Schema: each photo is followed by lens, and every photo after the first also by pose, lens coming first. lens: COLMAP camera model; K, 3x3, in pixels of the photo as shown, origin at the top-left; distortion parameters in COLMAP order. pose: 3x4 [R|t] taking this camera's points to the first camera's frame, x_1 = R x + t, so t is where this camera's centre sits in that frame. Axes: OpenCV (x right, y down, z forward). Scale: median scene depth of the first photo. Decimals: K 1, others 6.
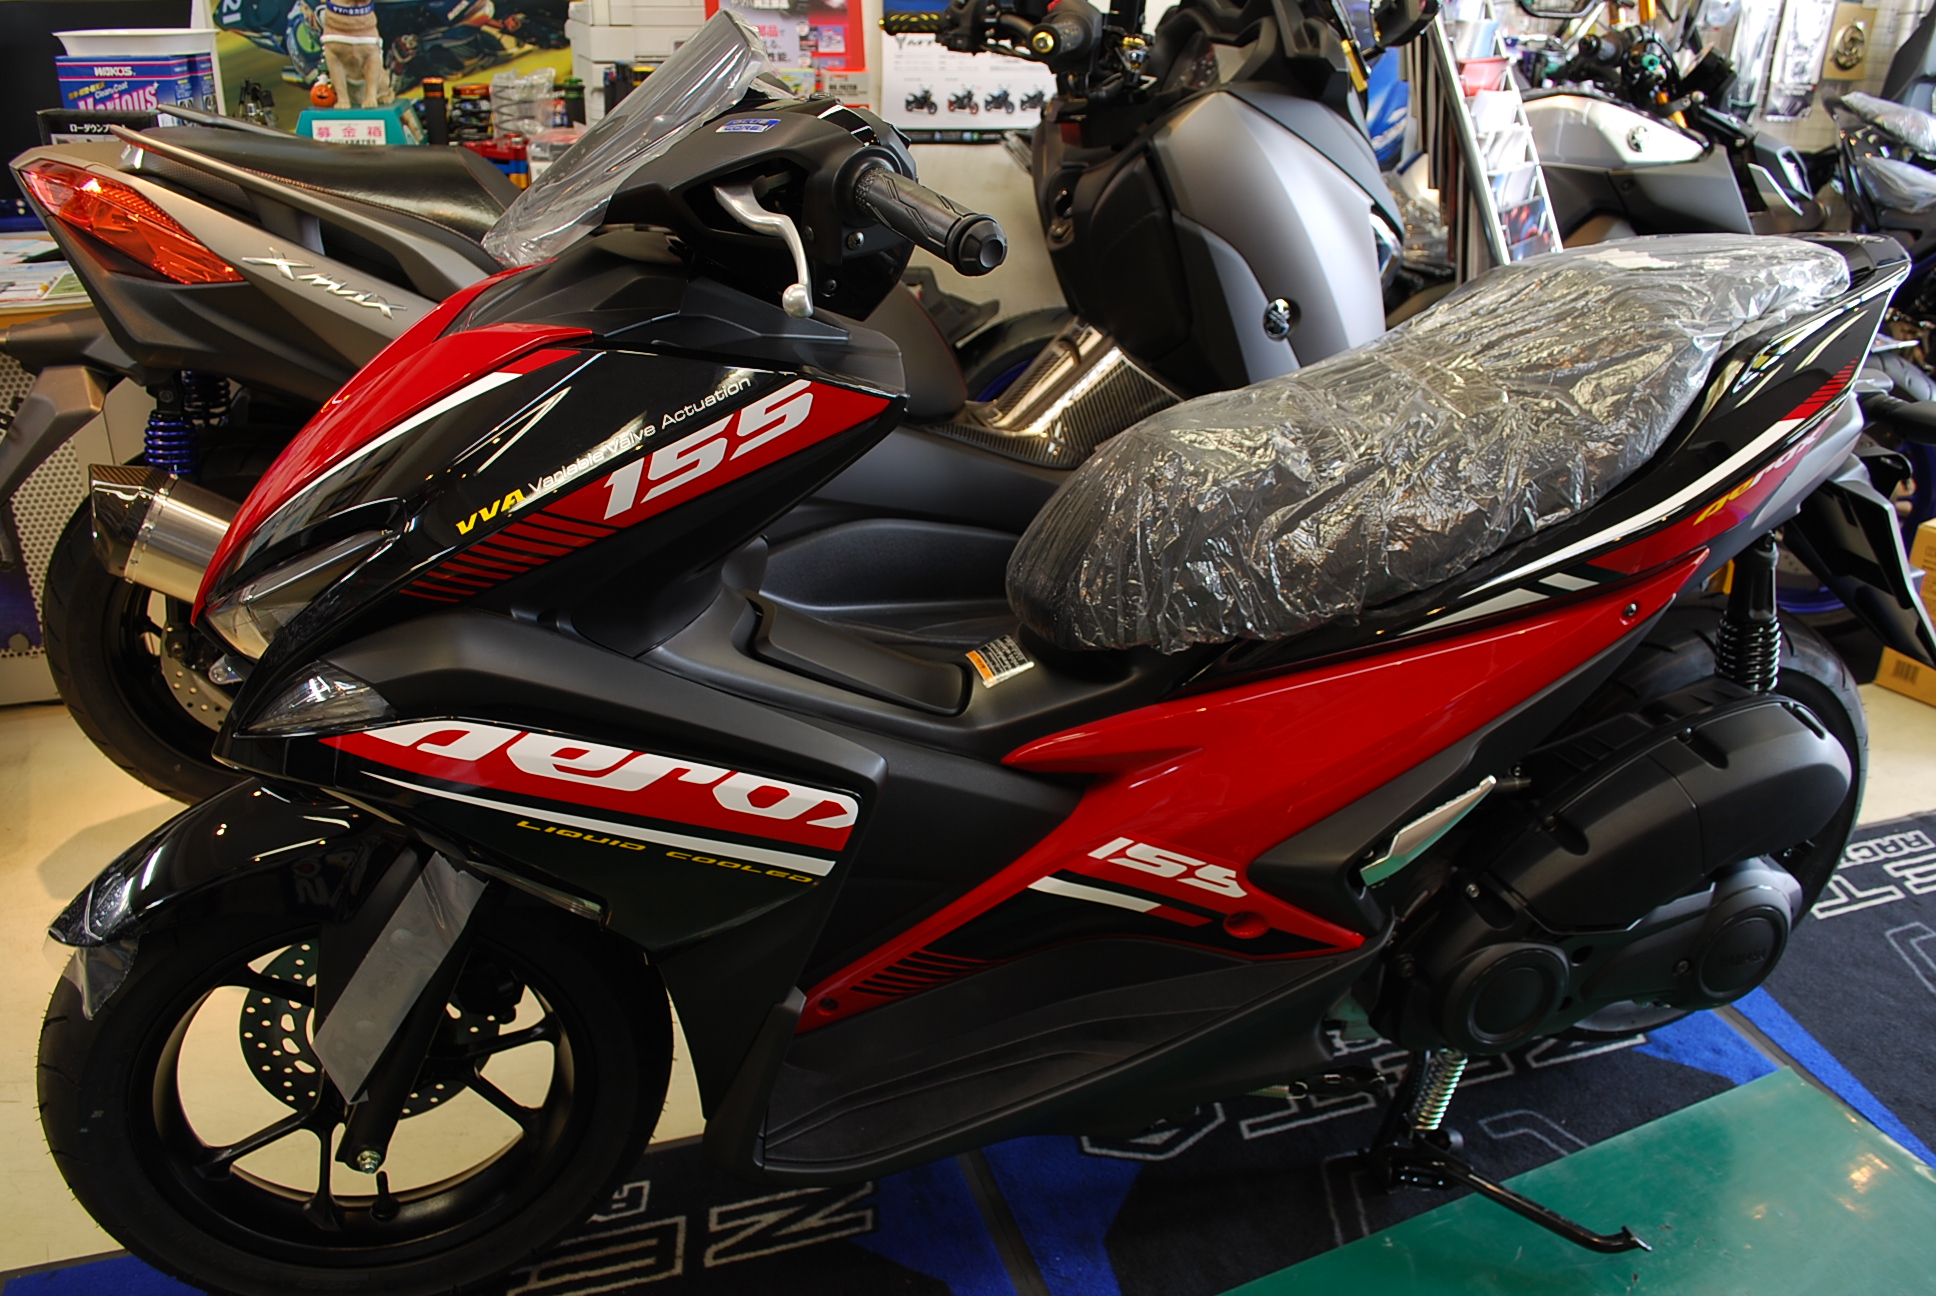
lens RADIAL K [[1514.1, 0, 971.3], [0, 1514.1, 647.2], [0, 0, 1]] dist [-0.089639, 0.018305]
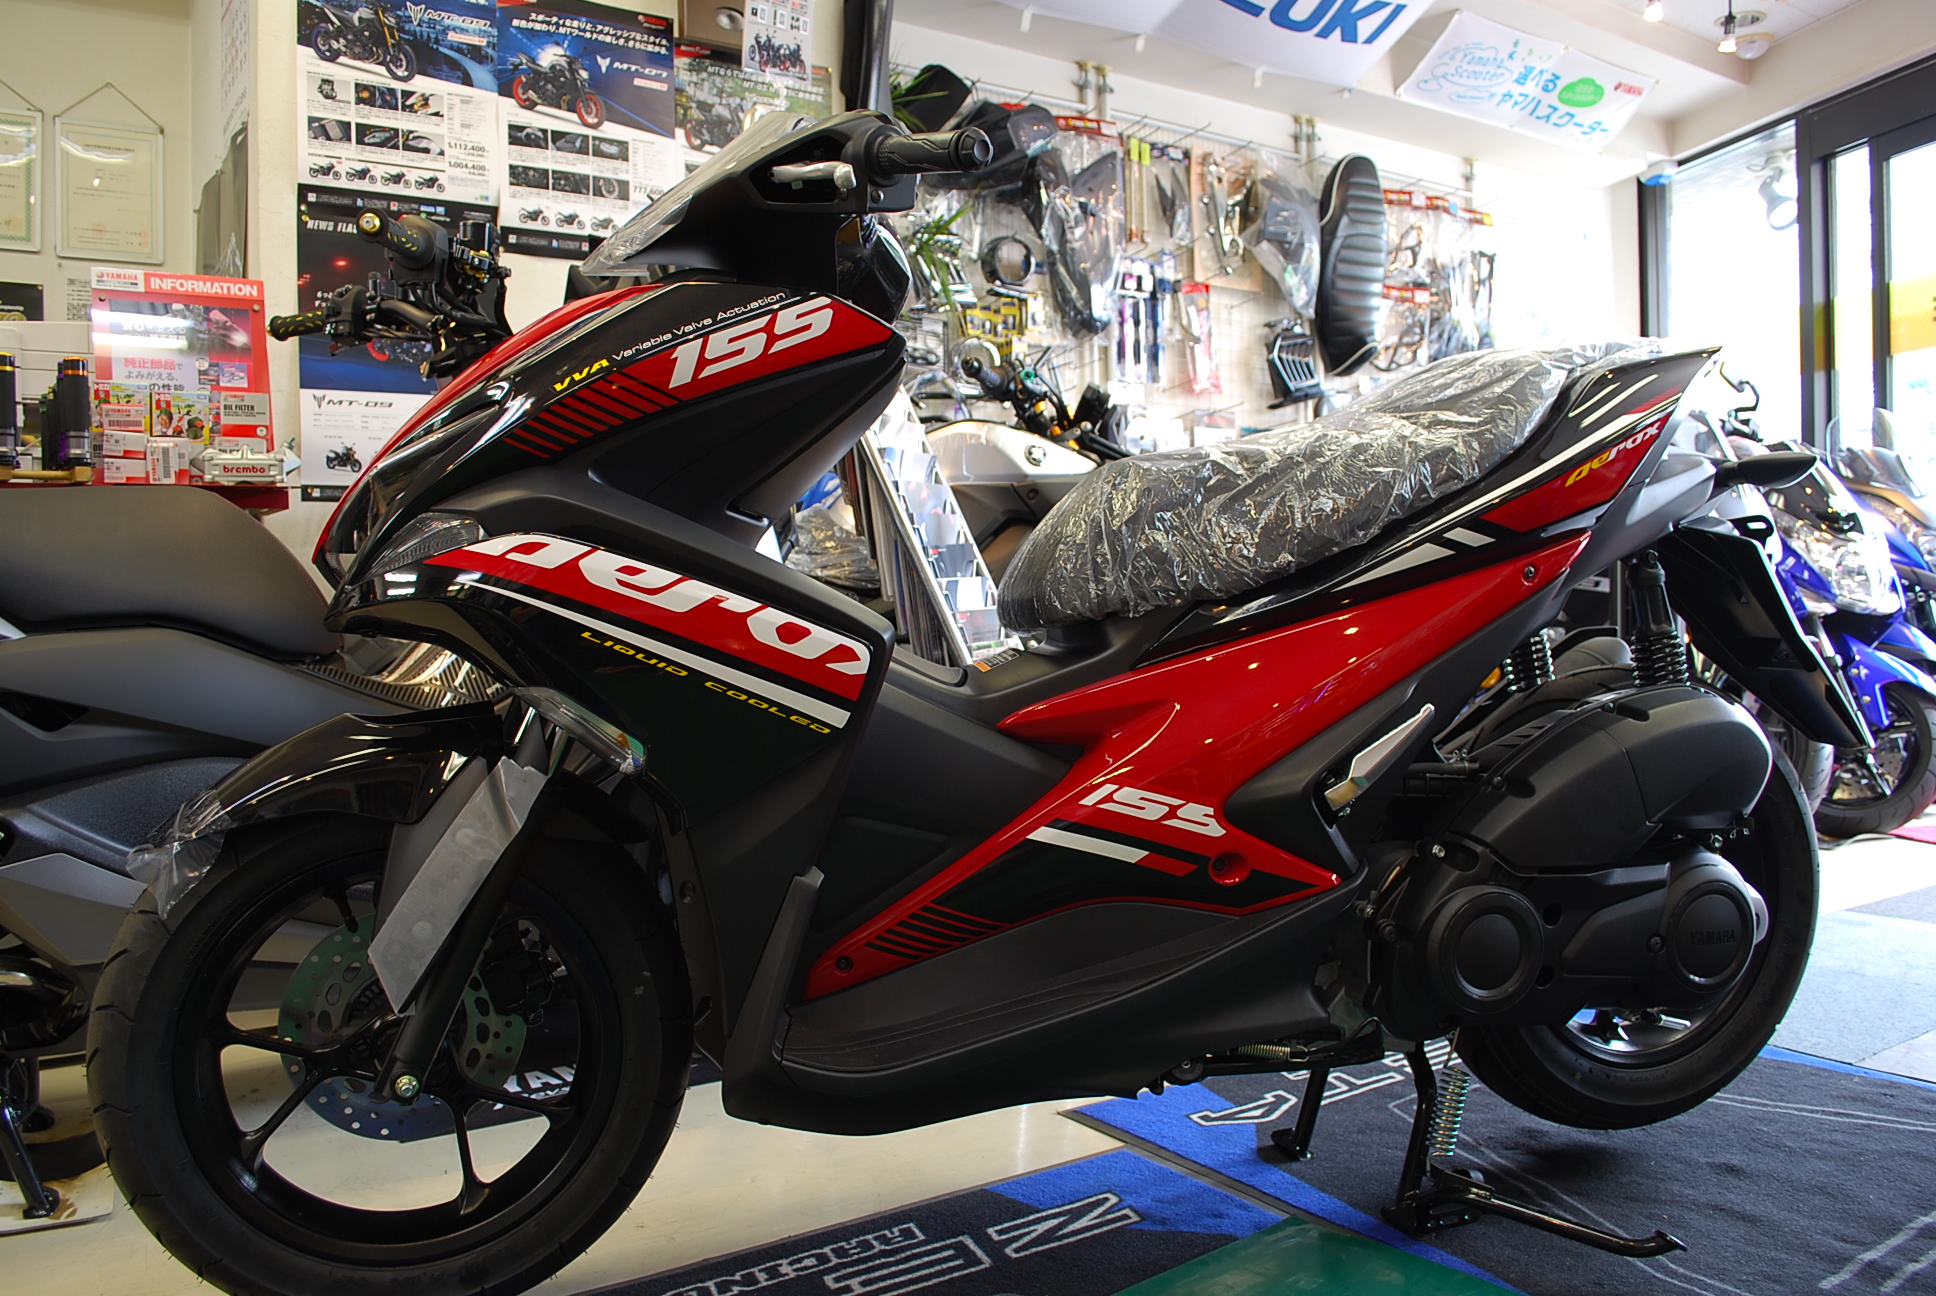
lens RADIAL K [[1514.1, 0, 971.1], [0, 1514.1, 652.8], [0, 0, 1]] dist [-0.089639, 0.018305]
pose [[0.960435, -0.051915, 0.273621, 0.154854], [0.152118, 0.920761, -0.359249, 0.299097], [-0.233289, 0.386658, 0.892229, 0.118714]]
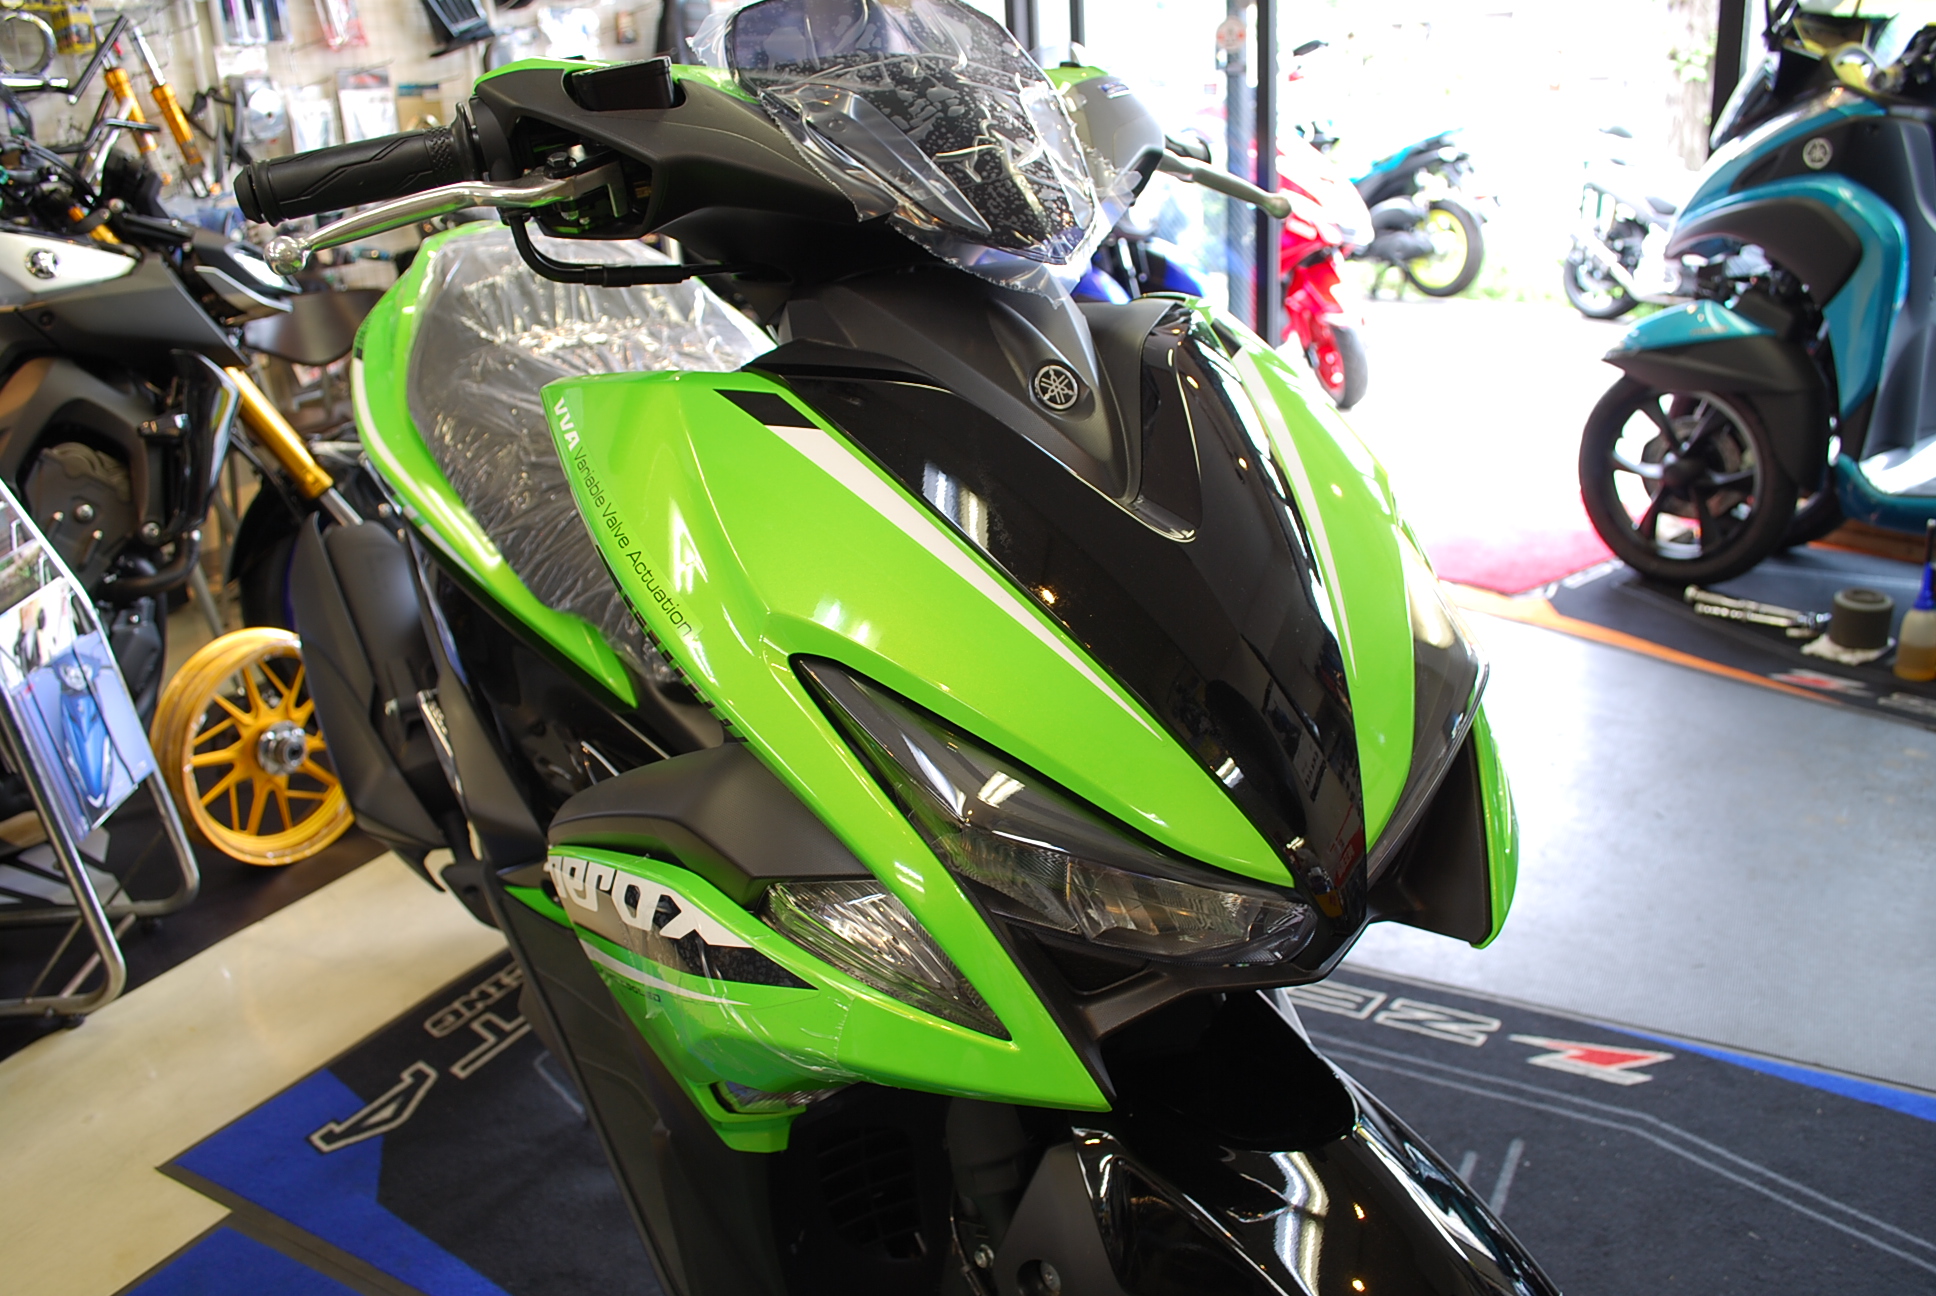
lens RADIAL K [[1514.1, 0, 966.6], [0, 1514.1, 651.7], [0, 0, 1]] dist [-0.089639, 0.018305]
pose [[0.740128, -0.292552, 0.605495, 0.449371], [0.346711, 0.937518, 0.029170, 0.036830], [-0.576197, 0.188342, 0.795314, 0.120232]]
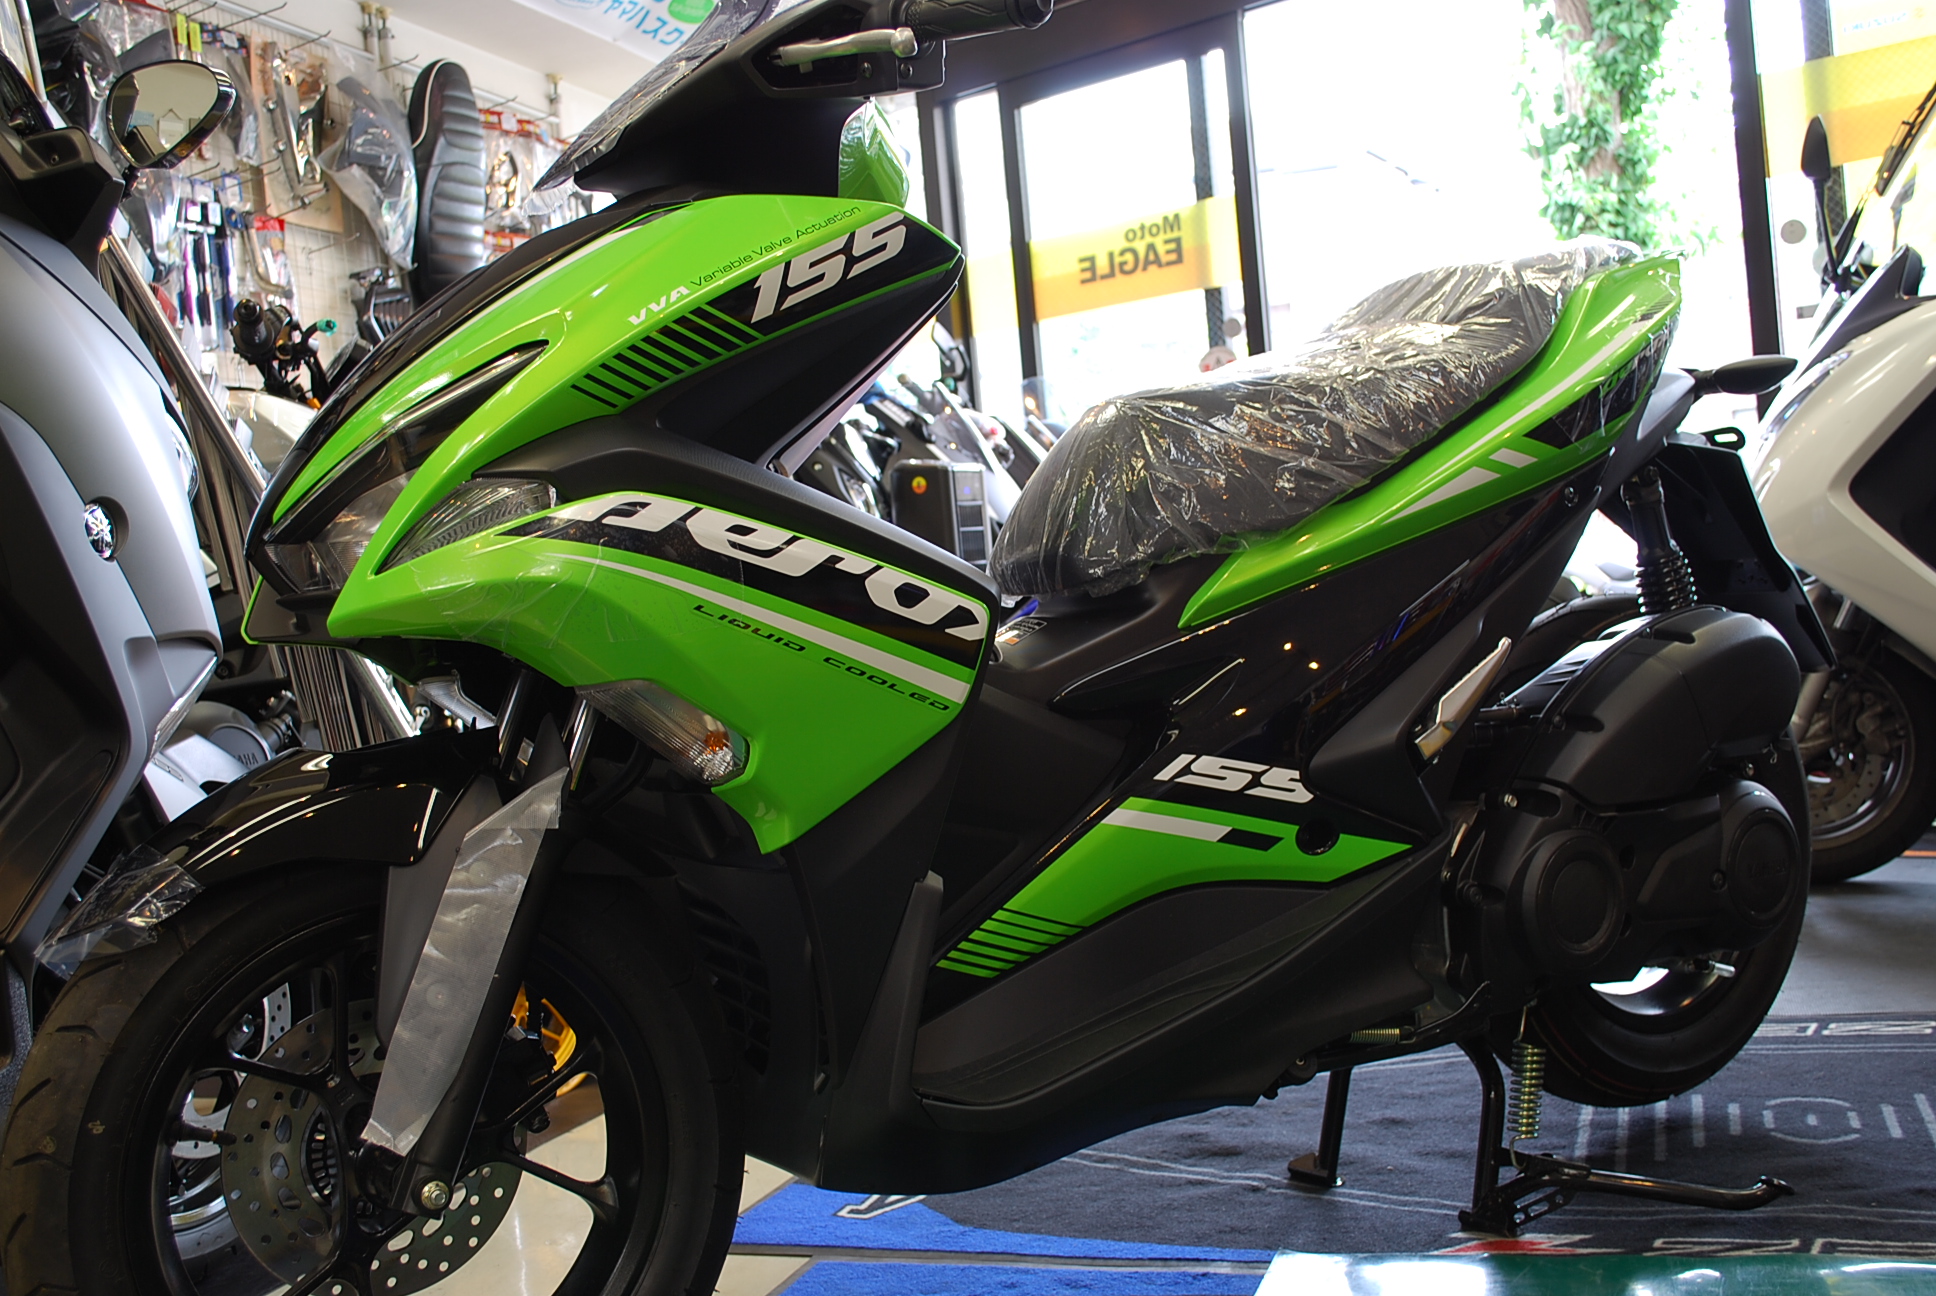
lens RADIAL K [[2001.7, 0, 969.2], [0, 2001.7, 640.7], [0, 0, 1]] dist [-0.050506, 0.000000]
pose [[0.609711, -0.103246, 0.785871, -0.316134], [0.422345, 0.881322, -0.211886, 0.216019], [-0.670729, 0.461098, 0.580957, 0.306069]]
